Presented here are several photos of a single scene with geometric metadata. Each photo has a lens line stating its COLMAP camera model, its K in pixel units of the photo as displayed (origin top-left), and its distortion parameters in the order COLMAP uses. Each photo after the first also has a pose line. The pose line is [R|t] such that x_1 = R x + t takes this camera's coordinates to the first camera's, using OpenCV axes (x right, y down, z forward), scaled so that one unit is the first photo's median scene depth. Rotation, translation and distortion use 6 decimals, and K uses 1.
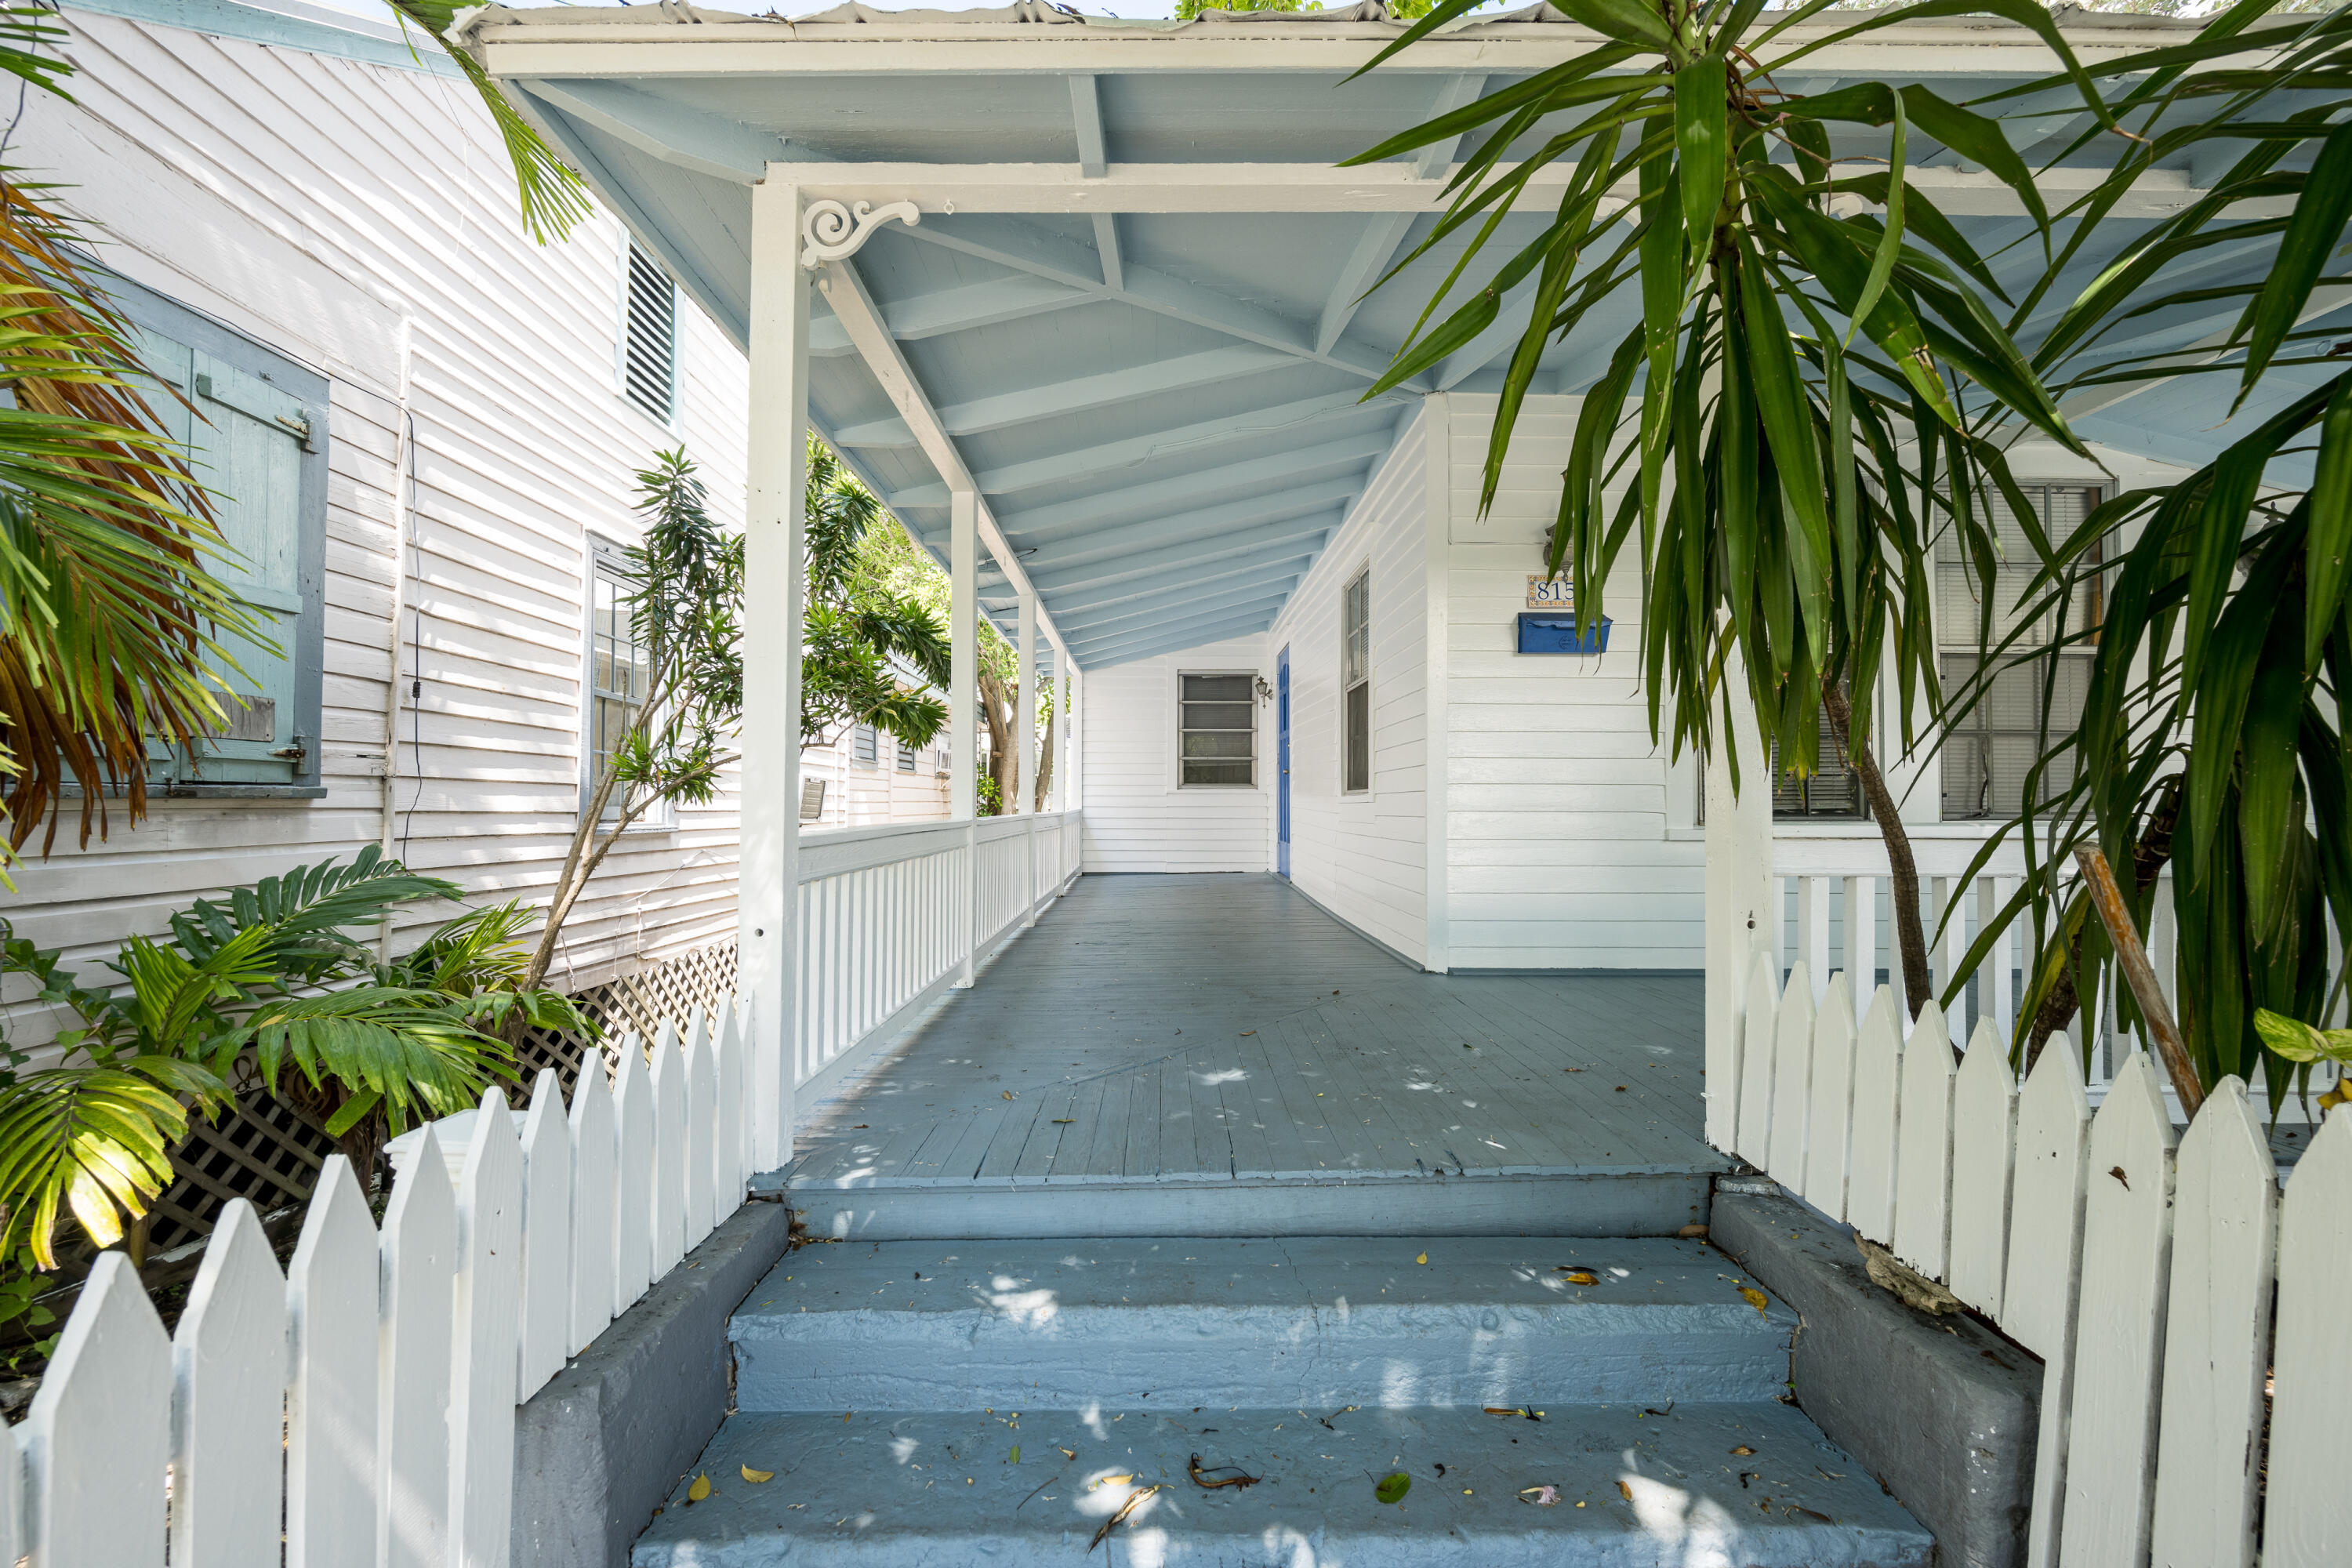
lens RADIAL K [[930.3, 0, 1176.0], [0, 930.3, 784.0], [0, 0, 1]] dist [0.001038, -0.000142]
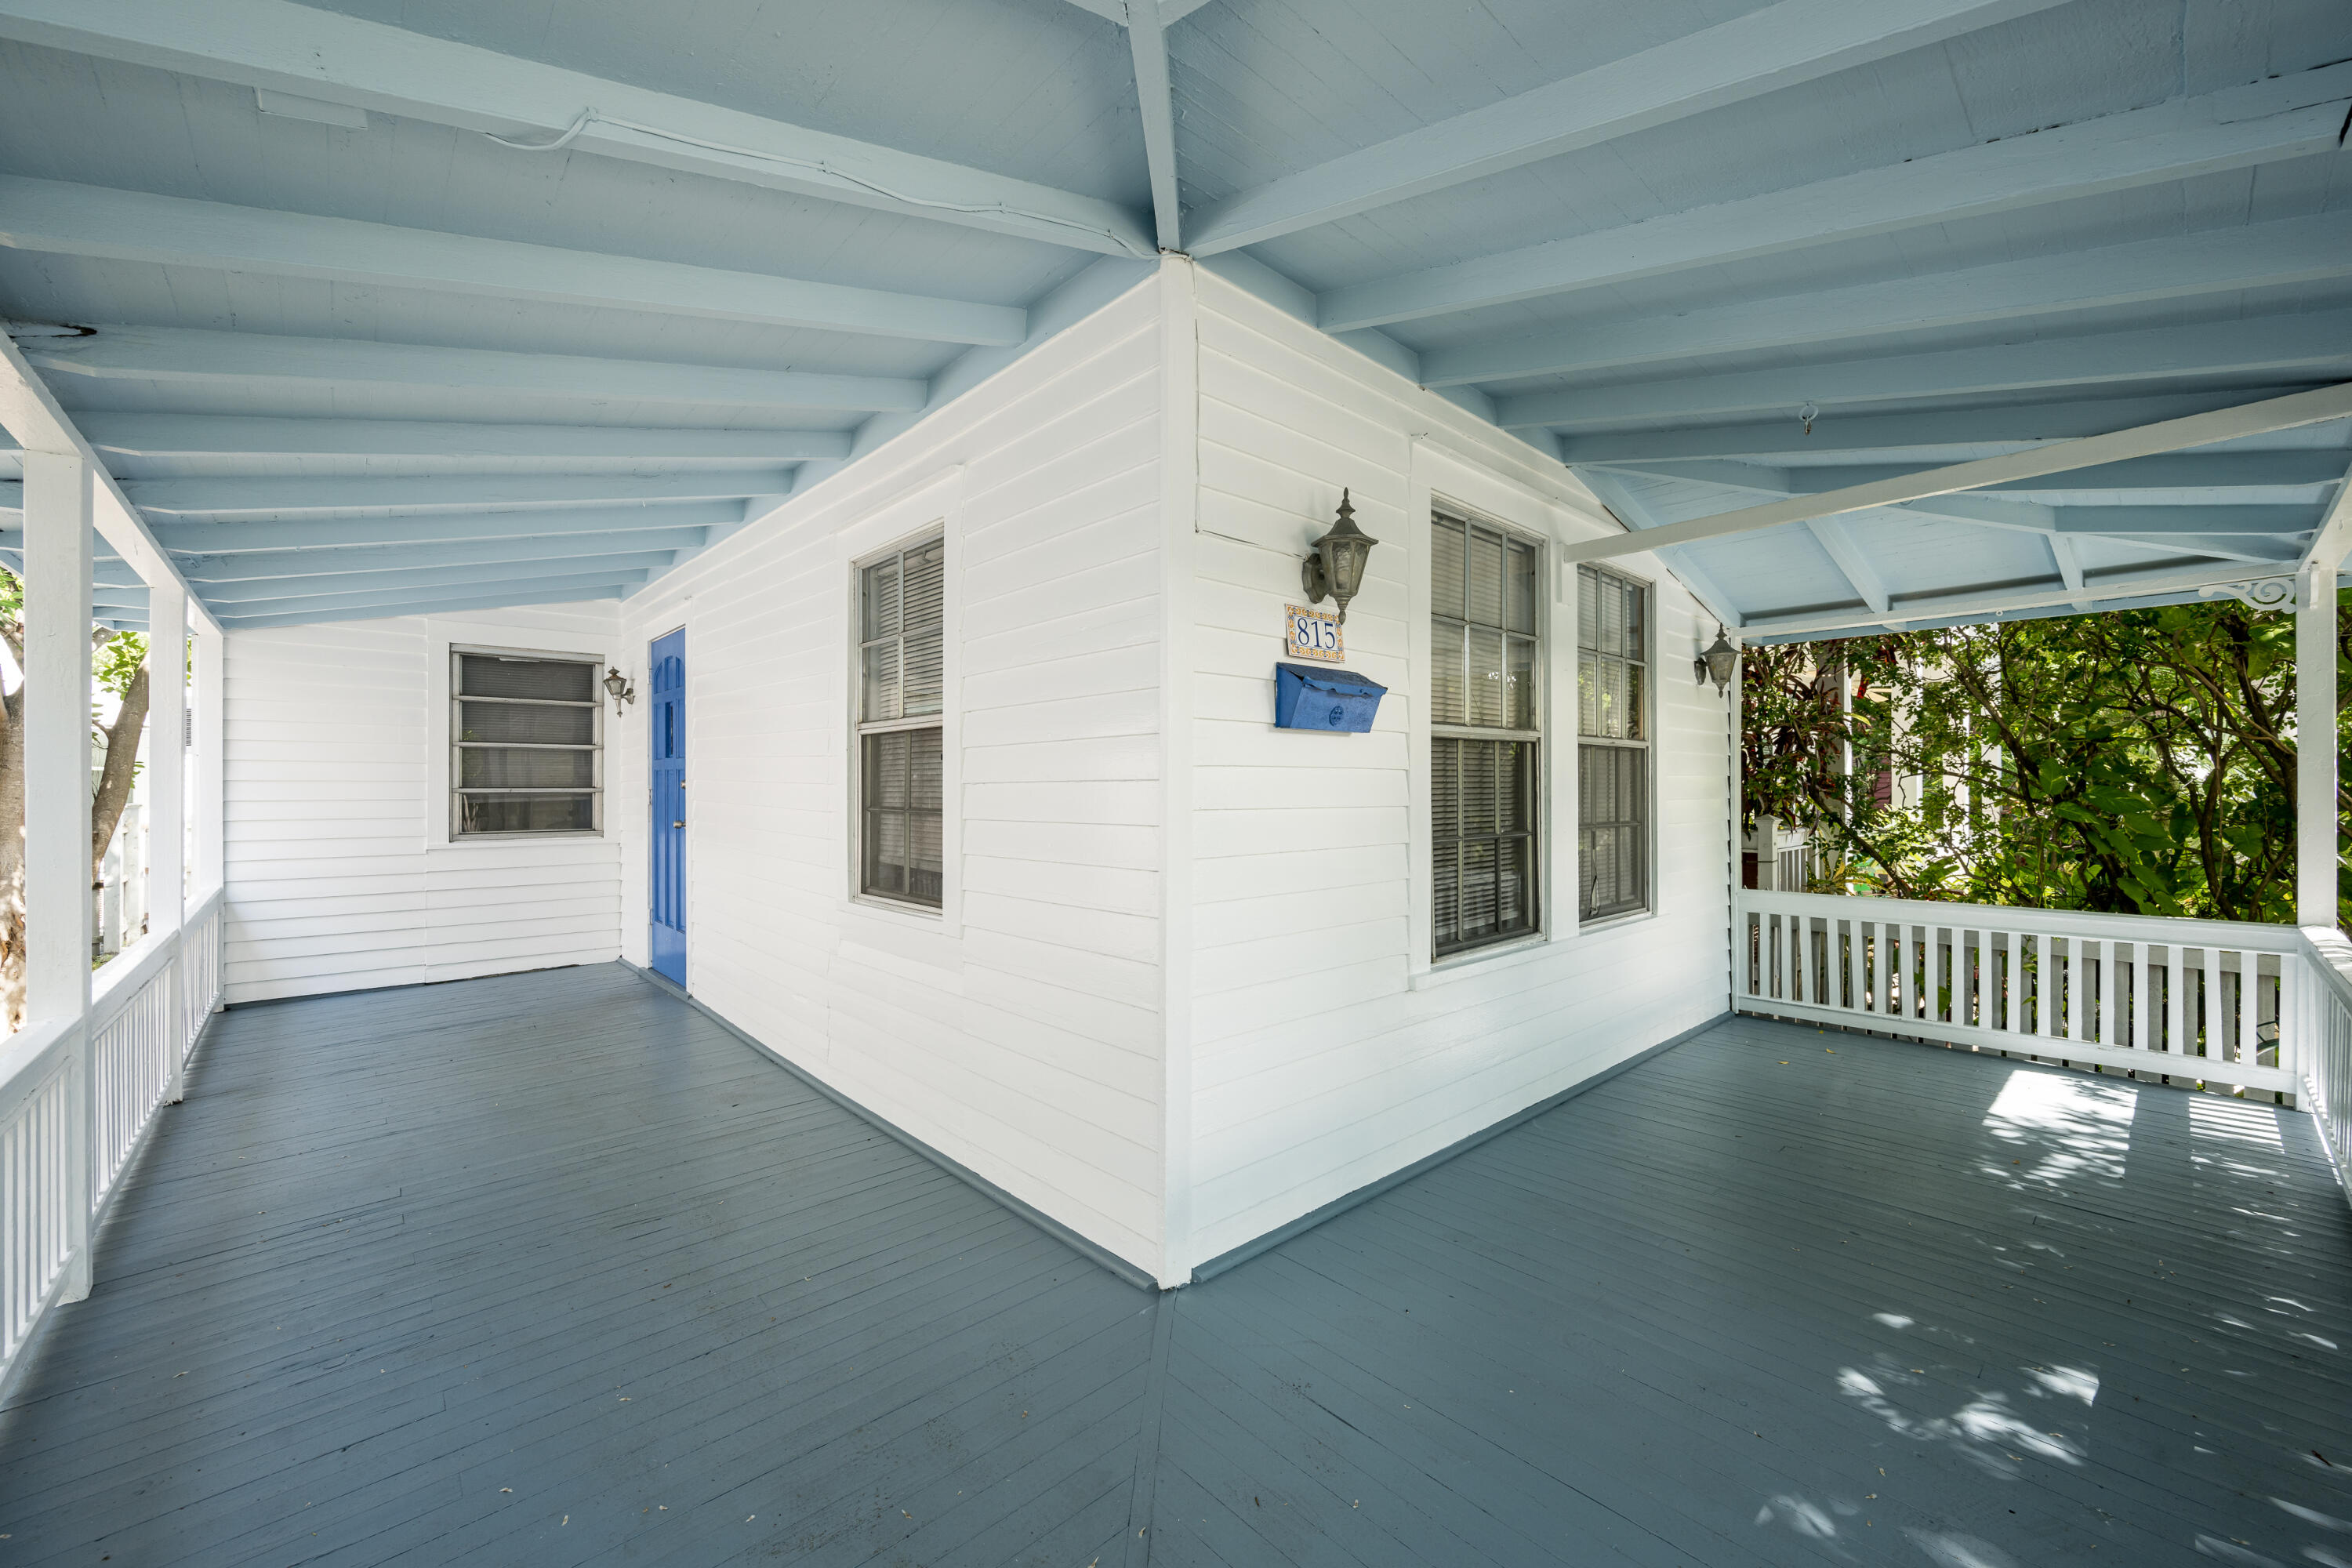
lens RADIAL K [[920.4, 0, 1174.7], [0, 920.4, 787.2], [0, 0, 1]] dist [-0.000937, -0.000091]
pose [[0.752419, -0.001894, 0.658682, -0.089101], [-0.012293, 0.999781, 0.016917, -0.109416], [-0.658570, -0.020826, 0.752231, 0.577979]]
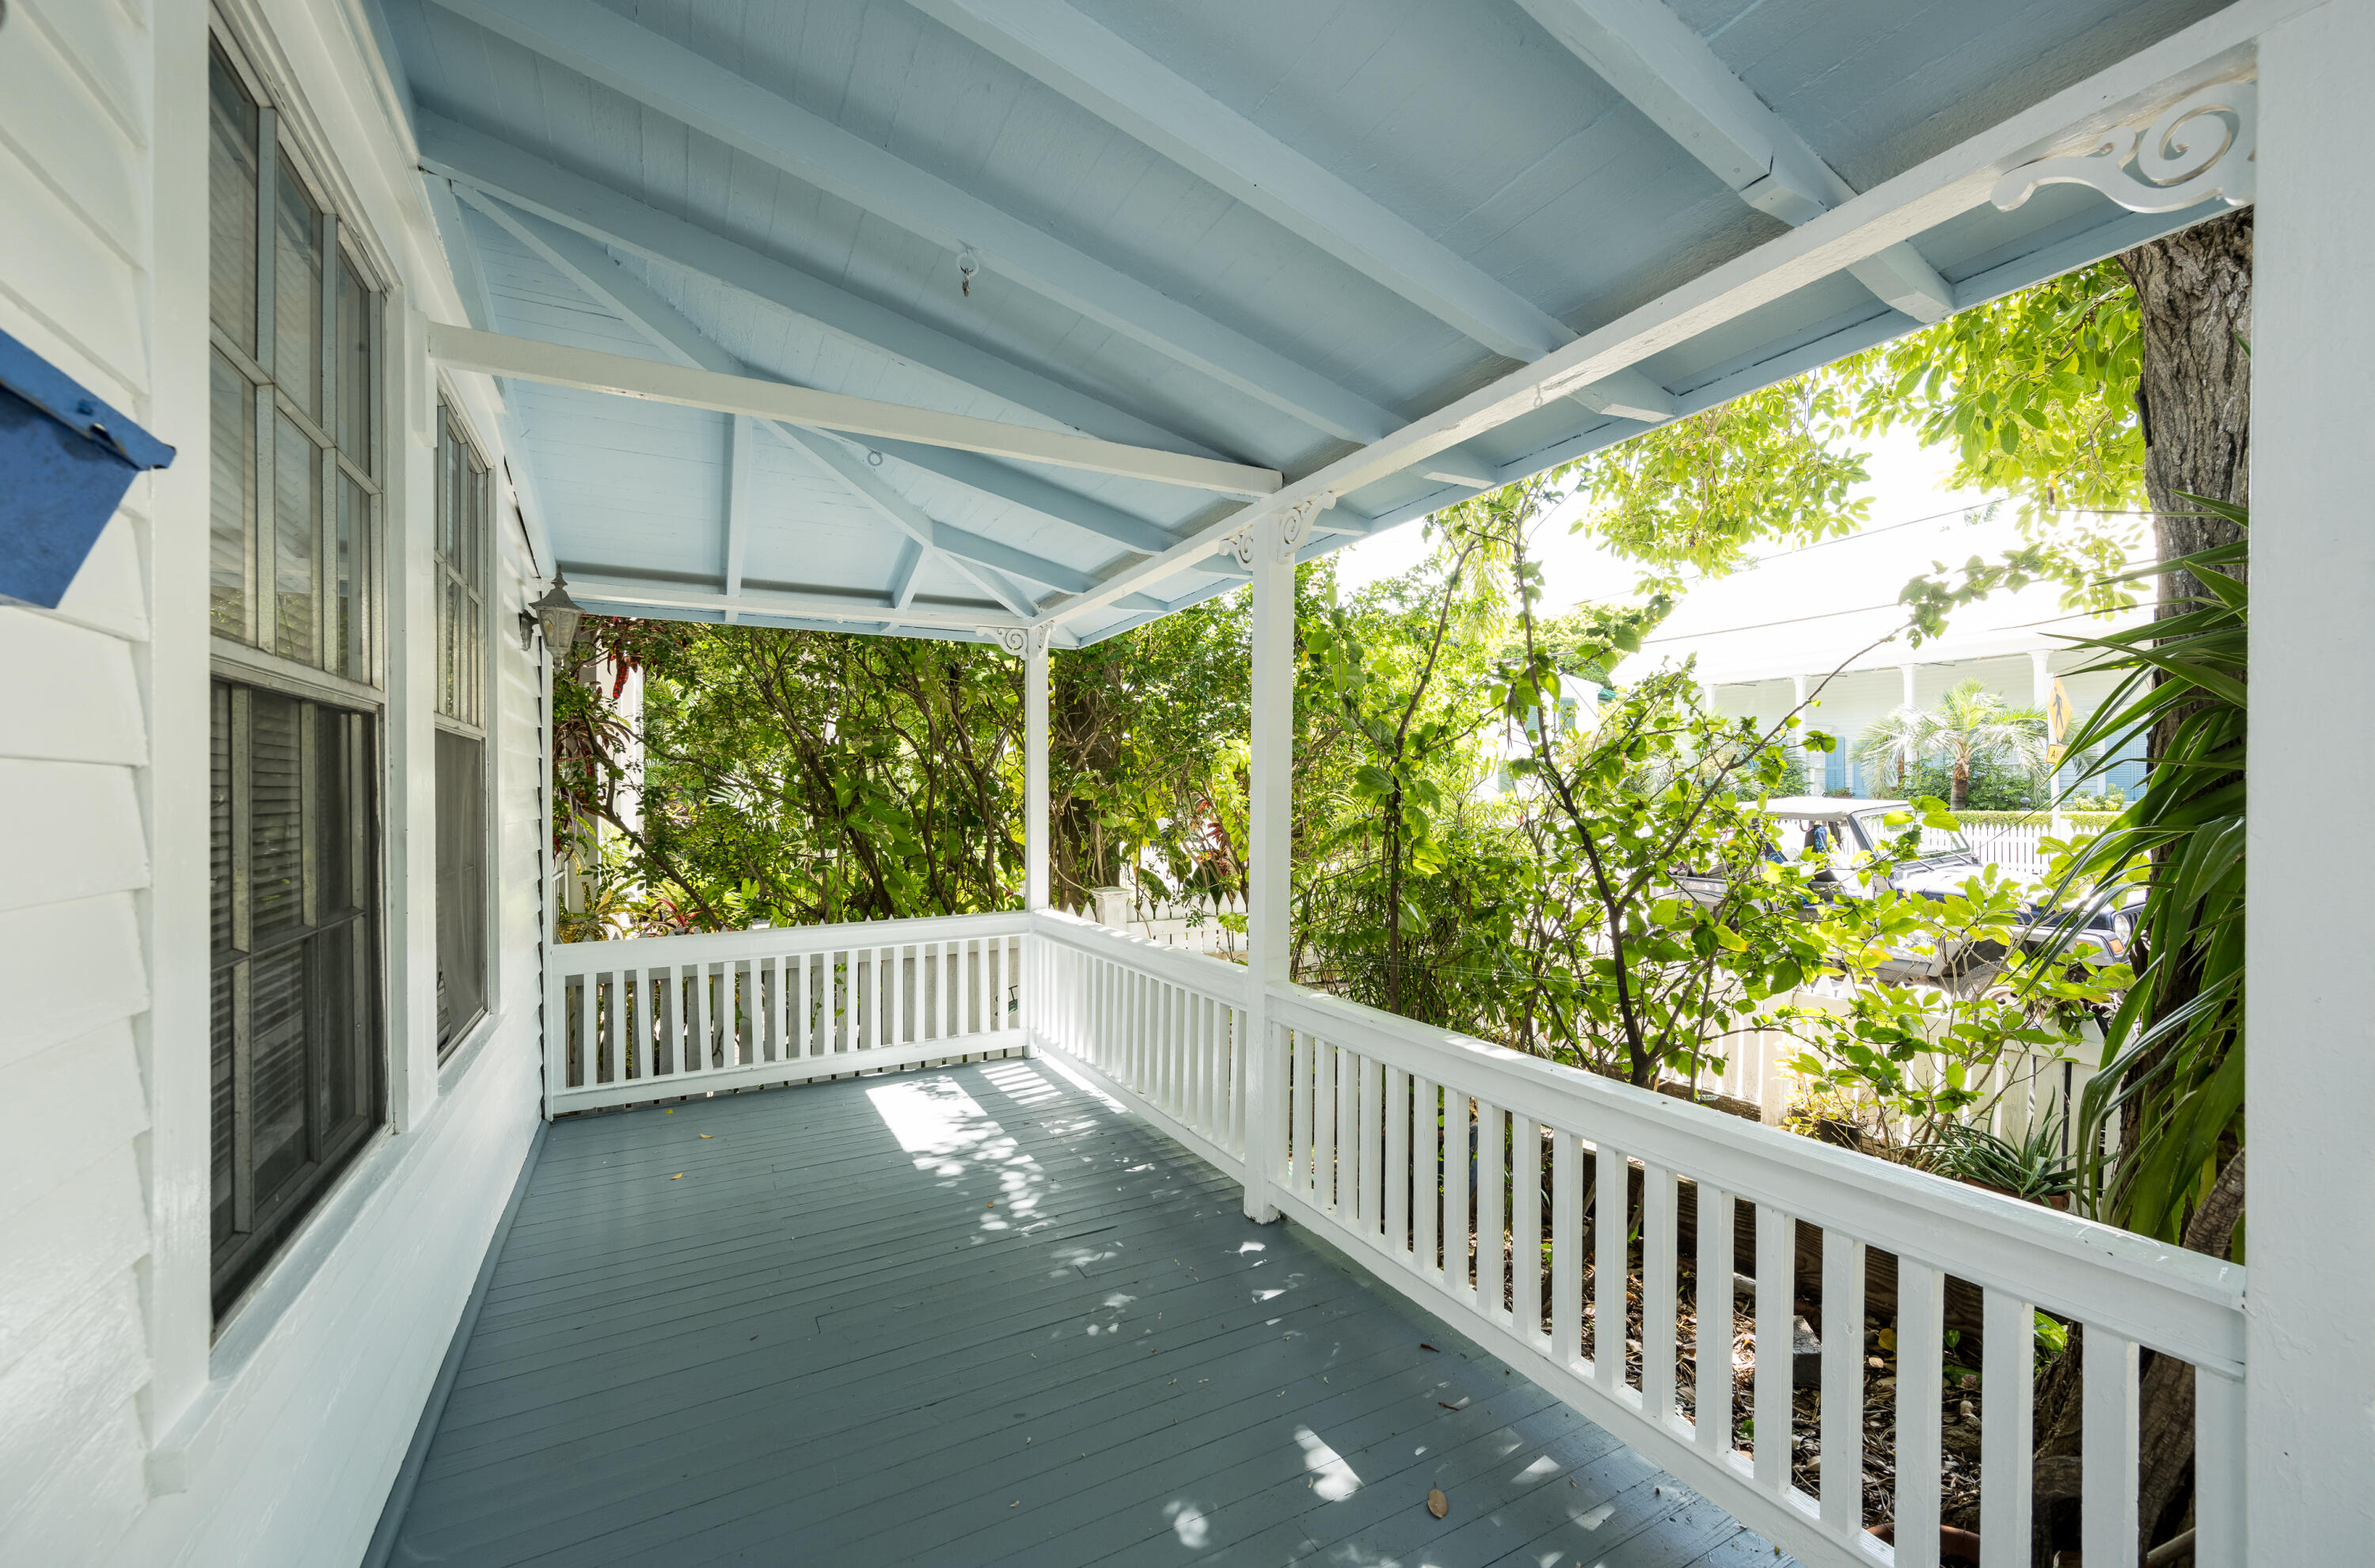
lens RADIAL K [[931.8, 0, 1187.5], [0, 931.8, 784.0], [0, 0, 1]] dist [-0.000100, -0.000399]
pose [[-0.466037, 0.008081, 0.884728, 0.214516], [-0.012663, 0.999795, -0.015802, -0.108577], [-0.884675, -0.018567, -0.465839, 0.880739]]
